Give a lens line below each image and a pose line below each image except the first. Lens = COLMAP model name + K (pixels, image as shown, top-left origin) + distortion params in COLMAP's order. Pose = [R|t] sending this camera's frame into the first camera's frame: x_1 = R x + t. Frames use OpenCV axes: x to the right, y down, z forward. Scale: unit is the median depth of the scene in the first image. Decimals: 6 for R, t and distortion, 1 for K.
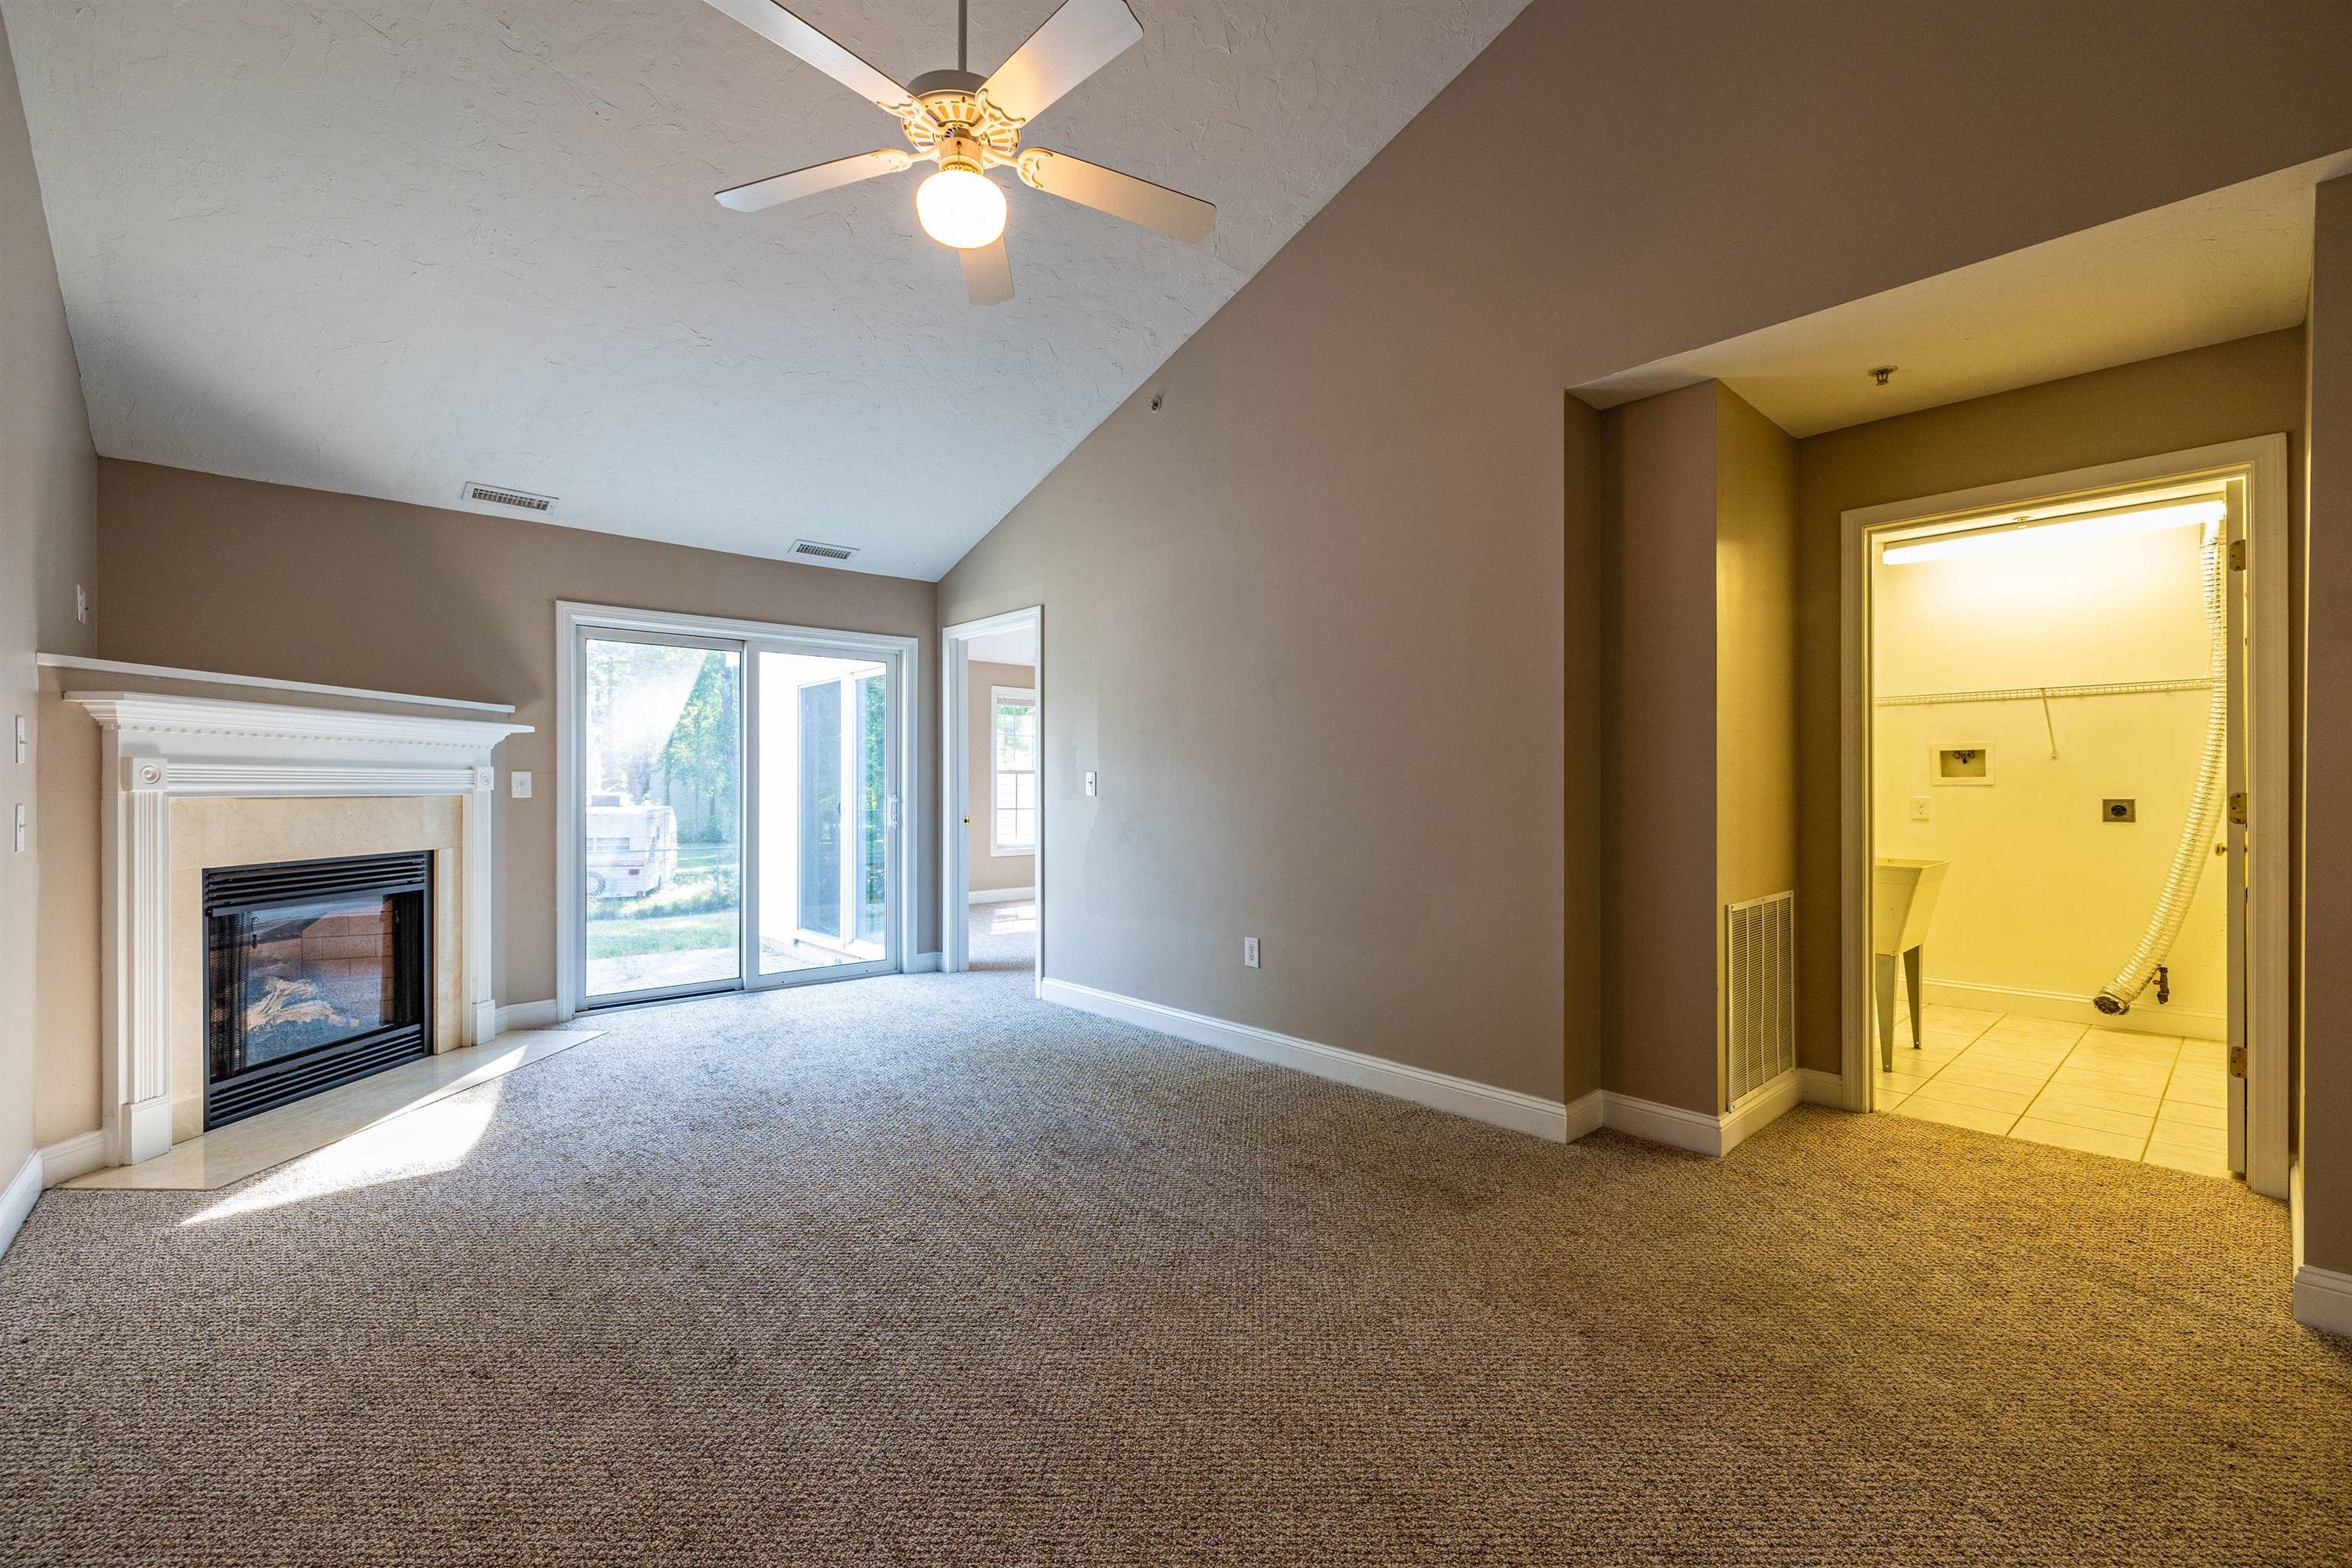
lens RADIAL K [[1003.3, 0, 1170.1], [0, 1003.3, 776.7], [0, 0, 1]] dist [0.005438, -0.000394]
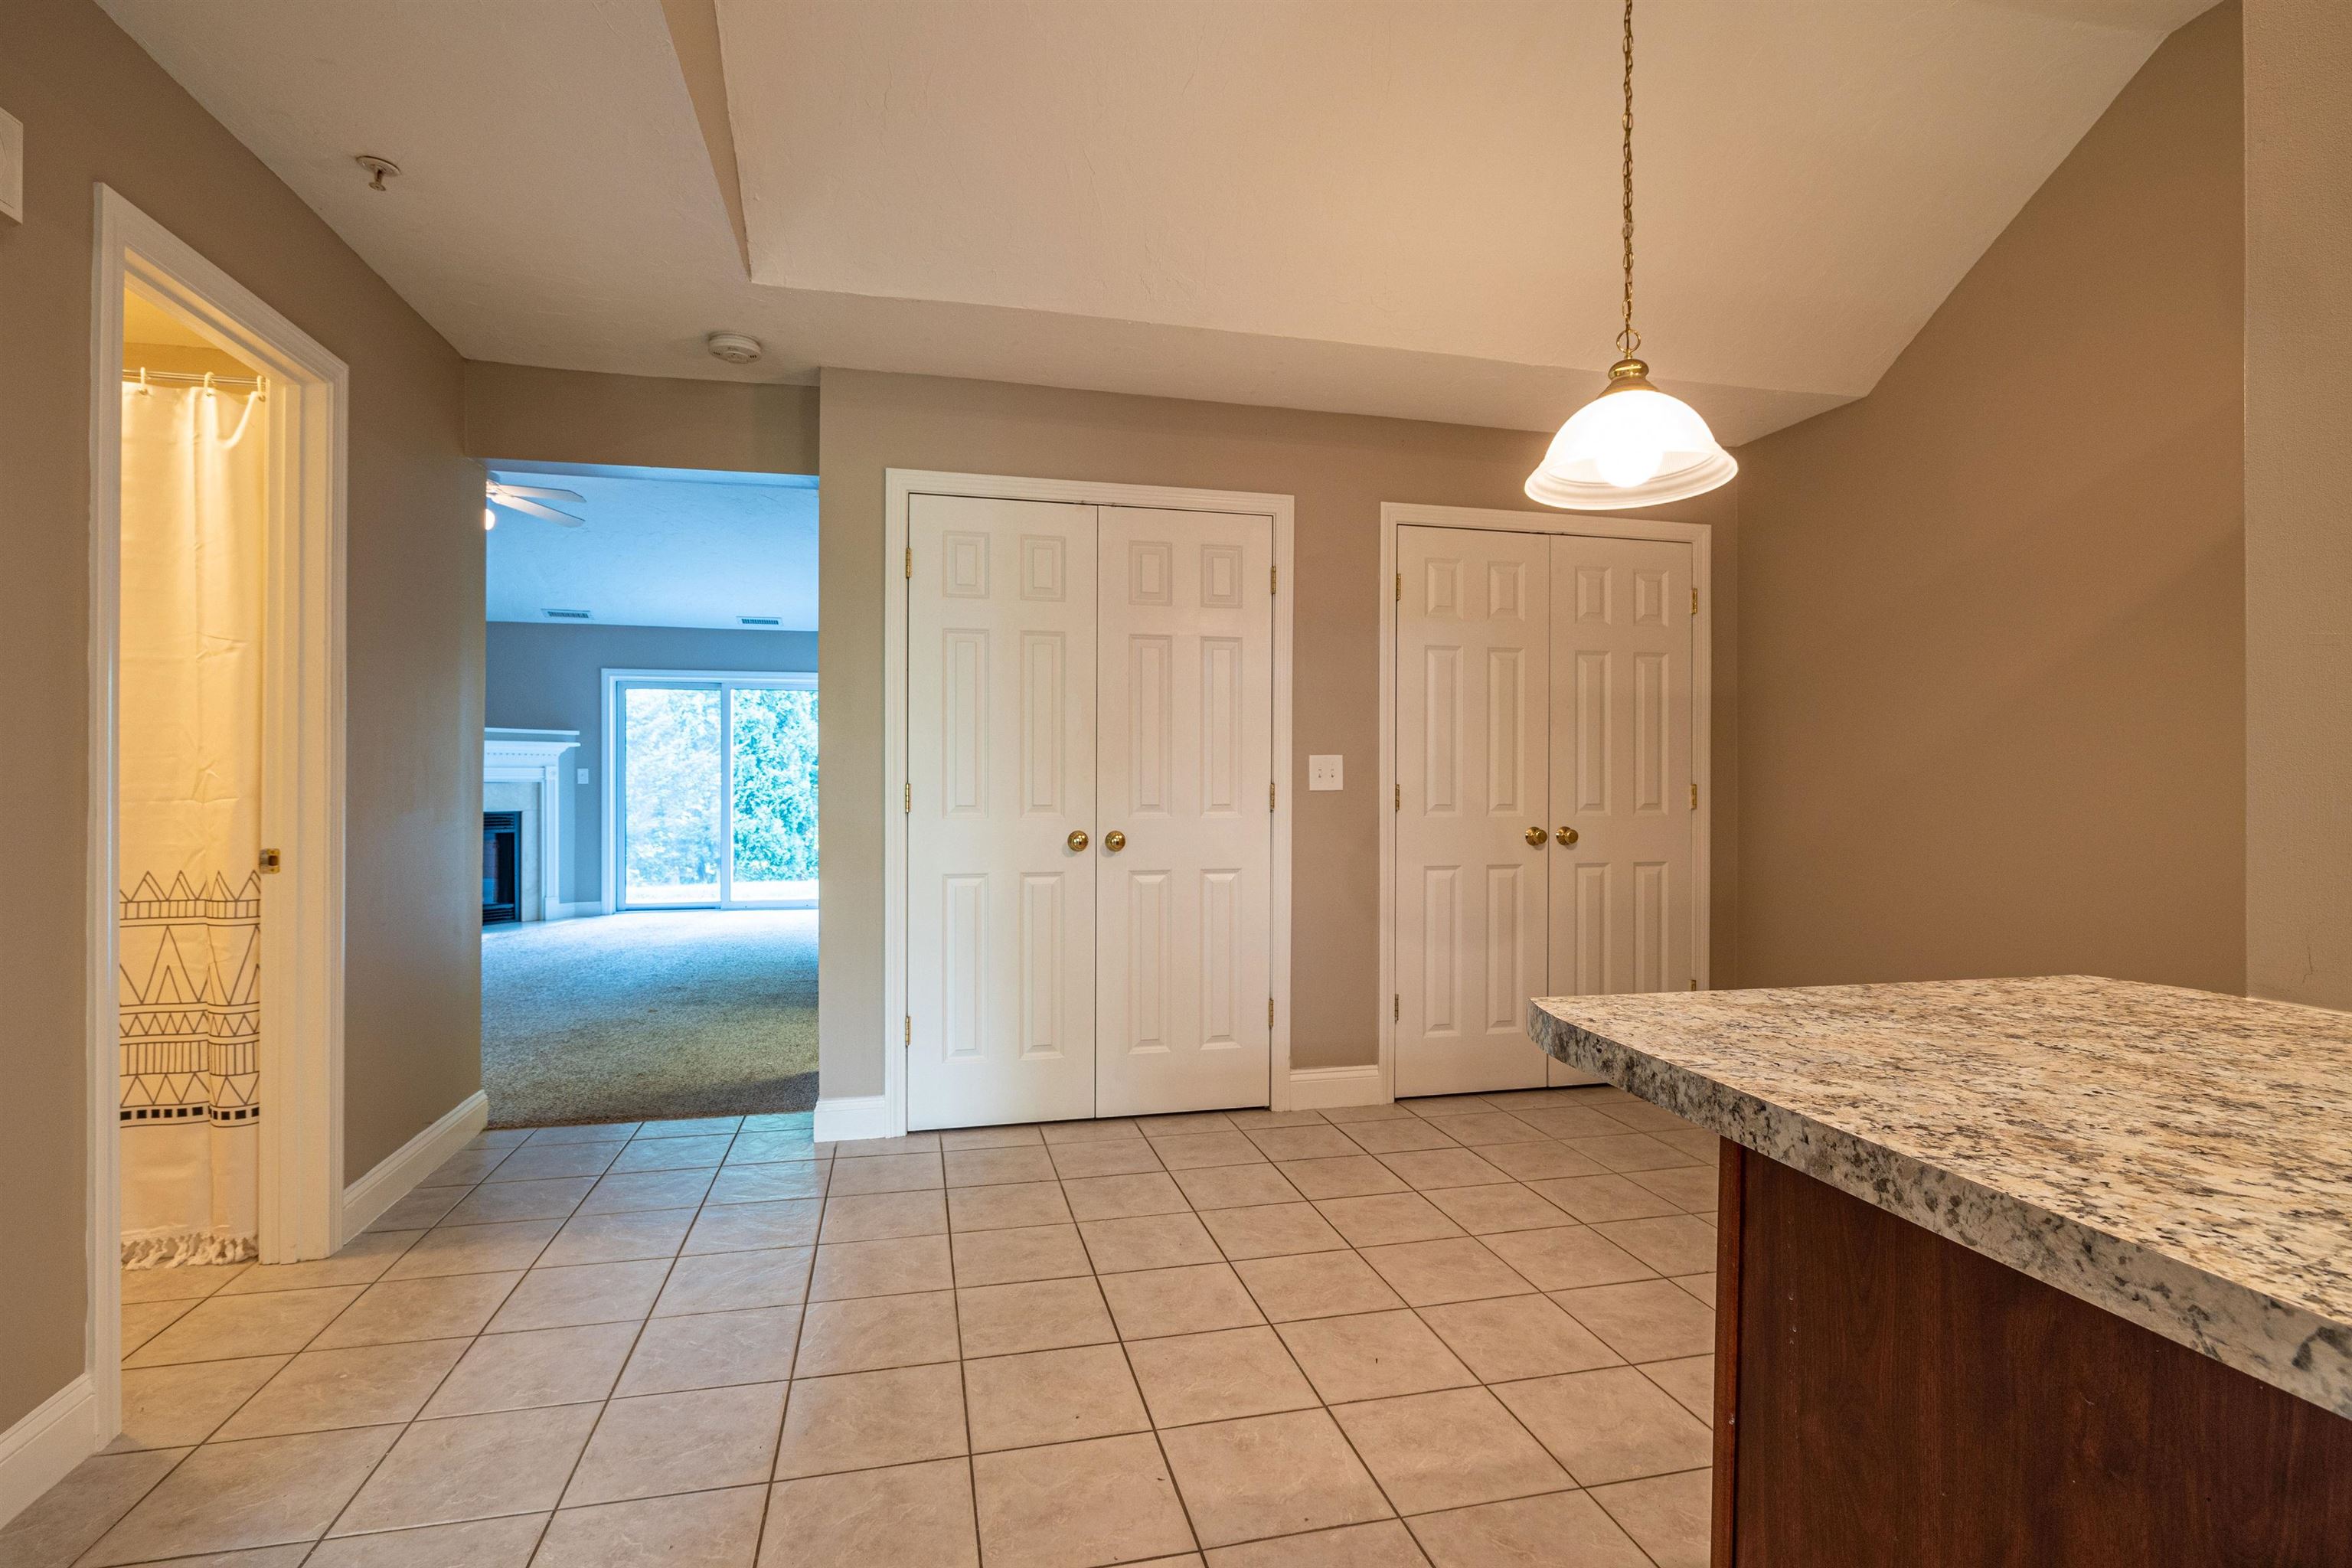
lens RADIAL K [[1139.6, 0, 1182.9], [0, 1139.6, 781.8], [0, 0, 1]] dist [-0.005726, 0.002368]
pose [[0.875954, 0.003595, -0.482381, 1.483390], [0.001553, 0.999946, 0.010273, -0.001531], [0.482392, -0.009748, 0.875901, -0.270713]]
